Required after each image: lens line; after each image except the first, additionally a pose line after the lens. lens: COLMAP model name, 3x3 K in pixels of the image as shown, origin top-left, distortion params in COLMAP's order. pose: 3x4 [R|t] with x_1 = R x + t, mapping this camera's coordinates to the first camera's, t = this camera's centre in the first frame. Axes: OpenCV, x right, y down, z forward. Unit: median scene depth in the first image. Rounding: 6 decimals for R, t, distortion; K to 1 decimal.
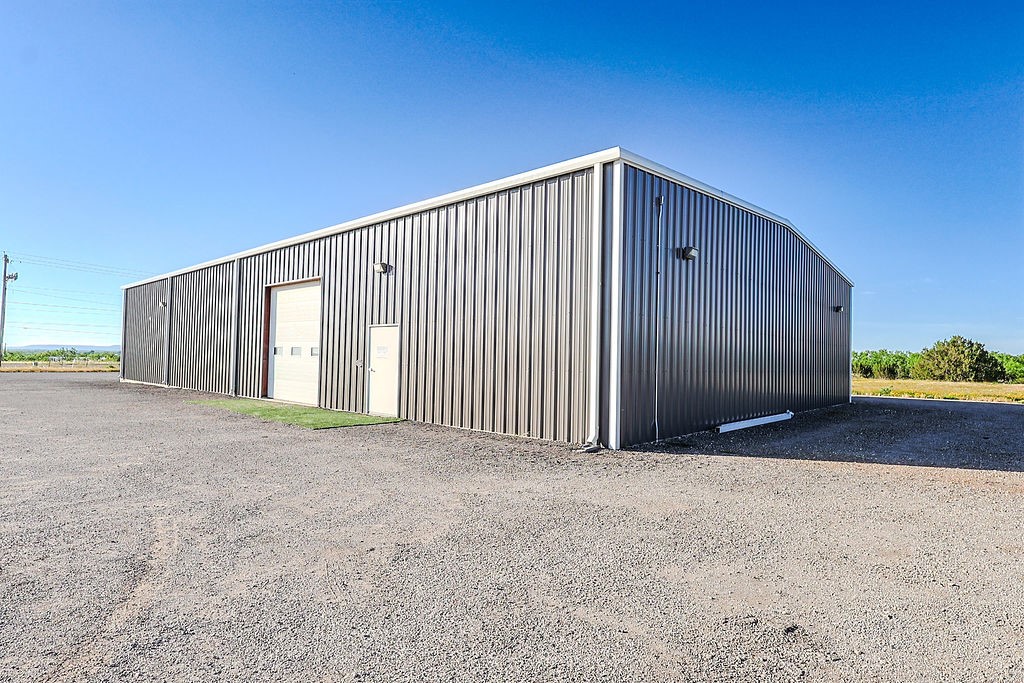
lens RADIAL K [[630.3, 0, 512.0], [0, 630.3, 341.5], [0, 0, 1]] dist [0.000138, -0.000022]
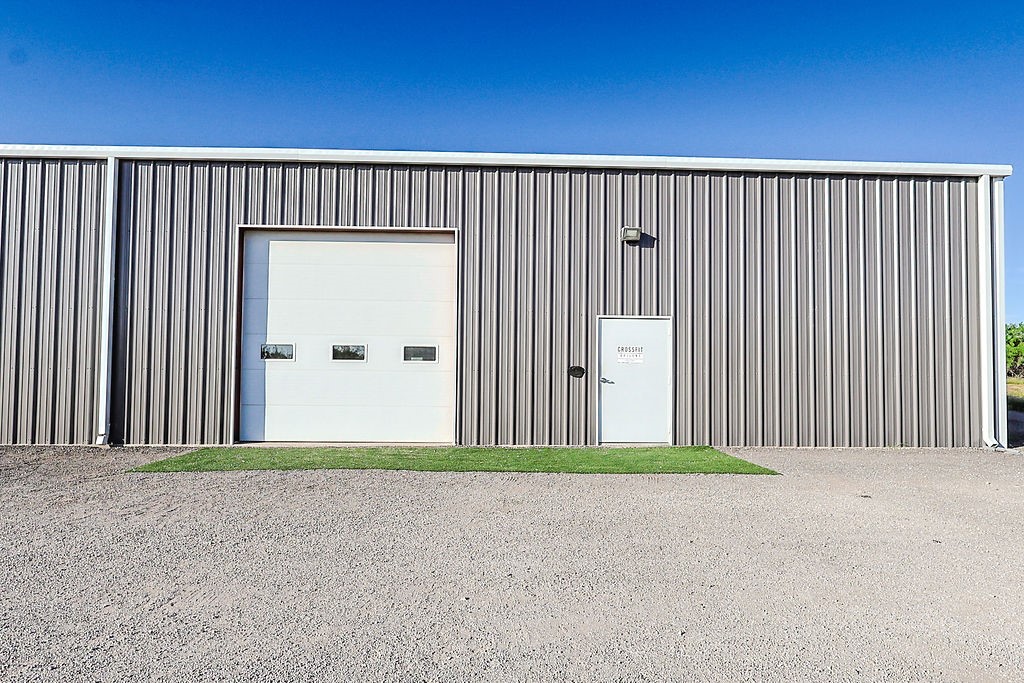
lens RADIAL K [[496.5, 0, 512.0], [0, 496.5, 341.5], [0, 0, 1]] dist [-0.002149, -0.000249]
pose [[0.672237, 0.013929, 0.740205, -0.617416], [-0.015842, 0.999865, -0.004428, 0.006043], [-0.740166, -0.008749, 0.672367, 0.636542]]
